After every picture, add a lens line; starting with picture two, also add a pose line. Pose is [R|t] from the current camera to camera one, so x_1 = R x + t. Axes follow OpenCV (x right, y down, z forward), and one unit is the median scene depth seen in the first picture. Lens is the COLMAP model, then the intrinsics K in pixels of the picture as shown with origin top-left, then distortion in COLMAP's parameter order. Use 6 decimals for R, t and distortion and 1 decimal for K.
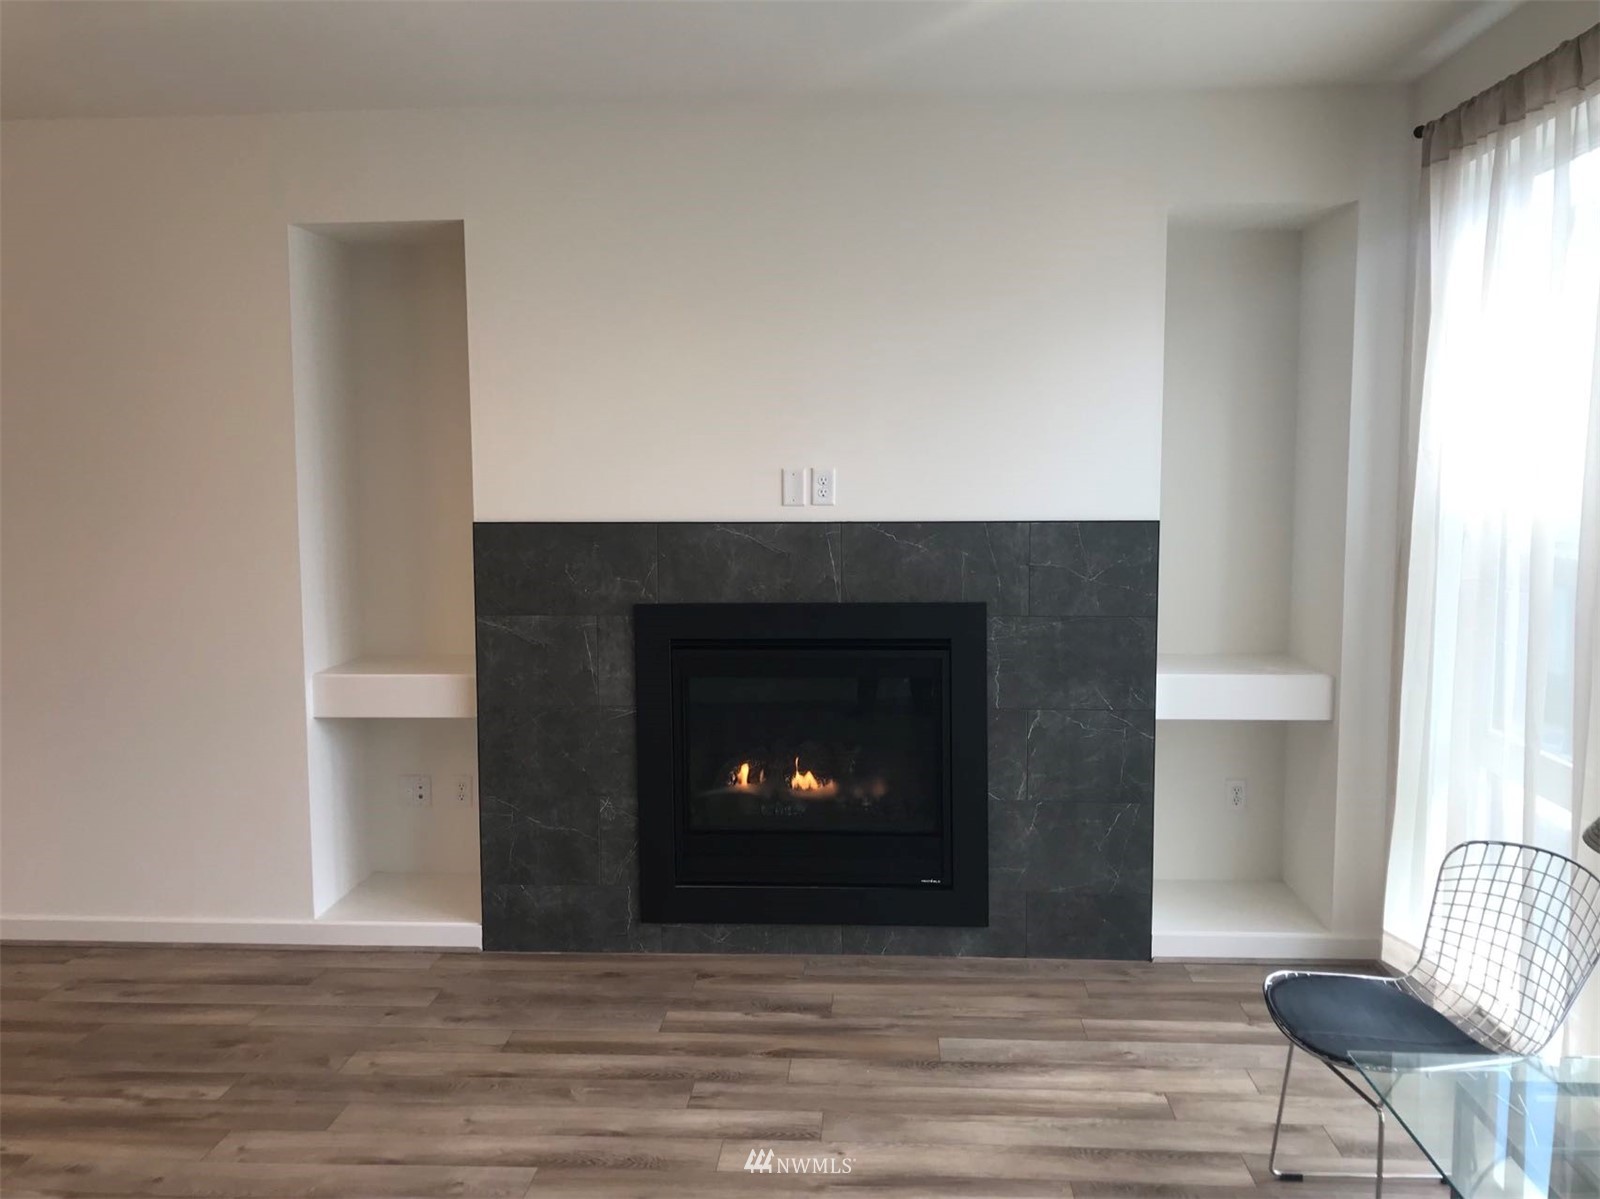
lens RADIAL K [[1288.1, 0, 800.0], [0, 1288.1, 599.5], [0, 0, 1]] dist [0.003526, -0.003980]
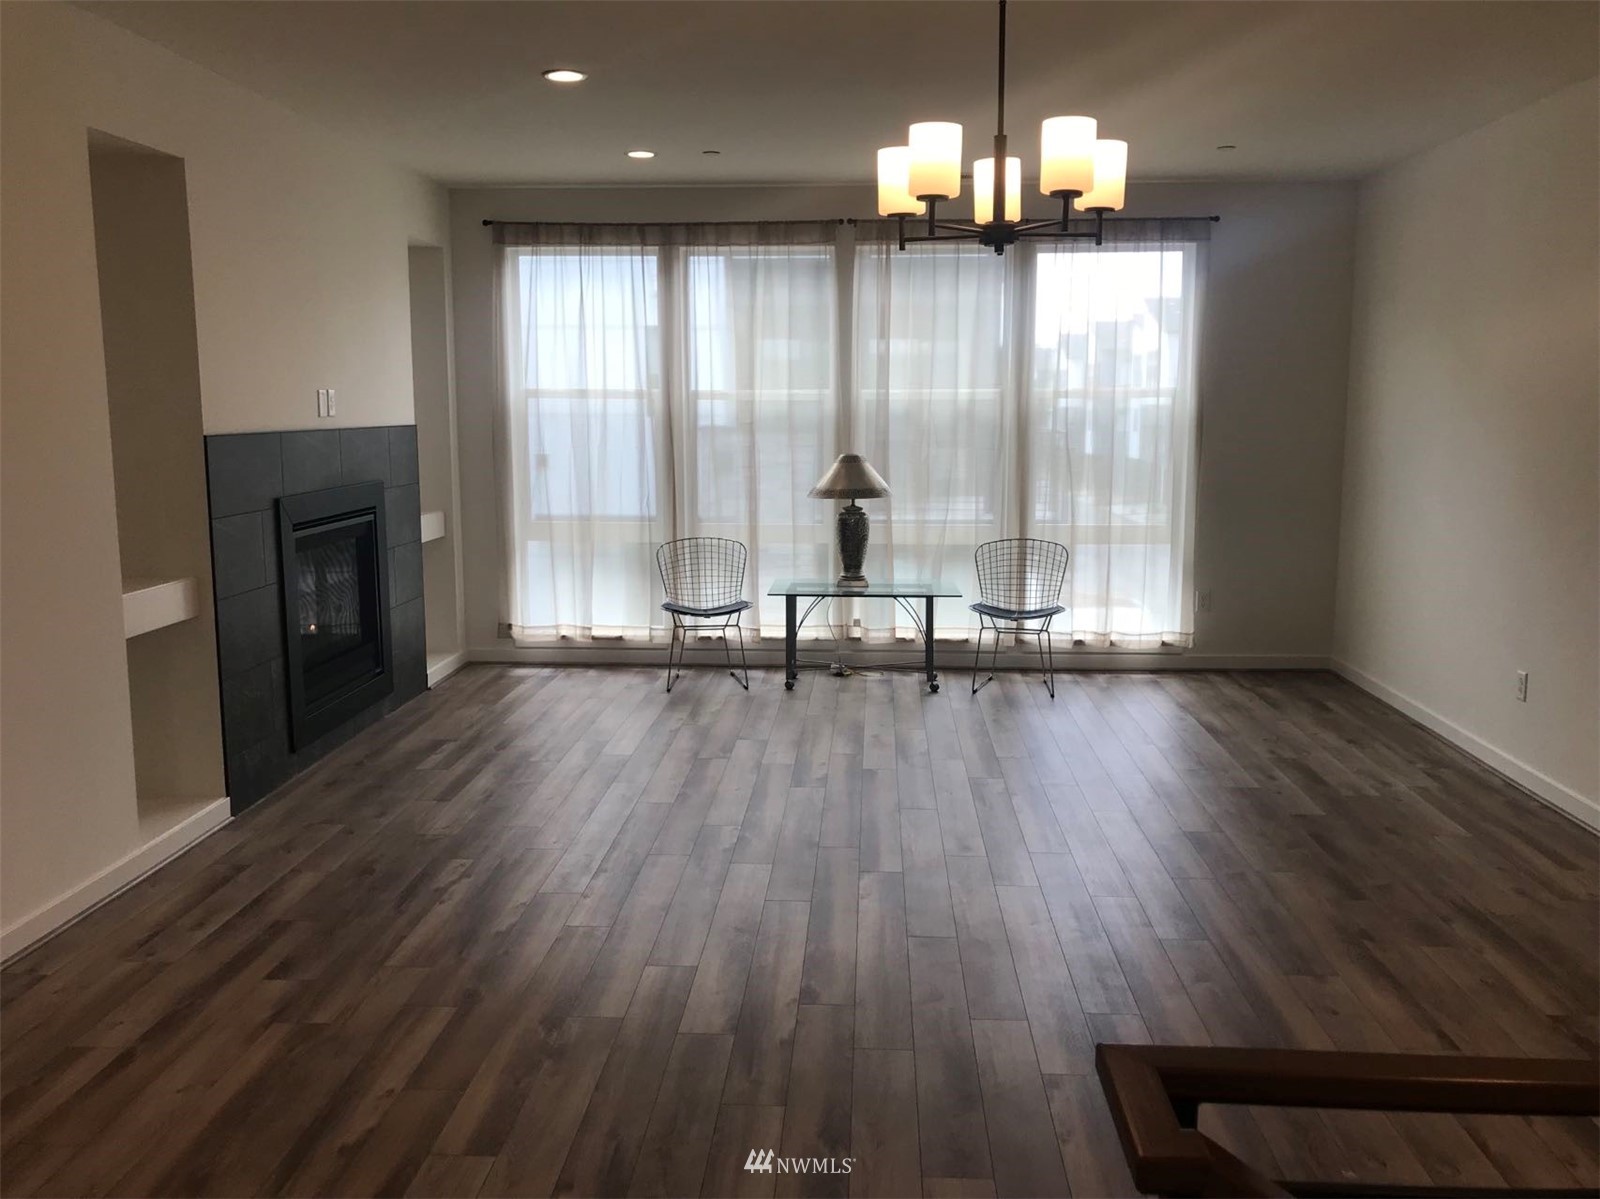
lens RADIAL K [[1288.1, 0, 800.0], [0, 1288.1, 599.5], [0, 0, 1]] dist [0.003526, -0.003980]
pose [[0.007875, -0.146542, 0.989173, -1.424075], [0.096318, 0.984715, 0.145115, -0.033236], [-0.995319, 0.094133, 0.021869, 0.498182]]
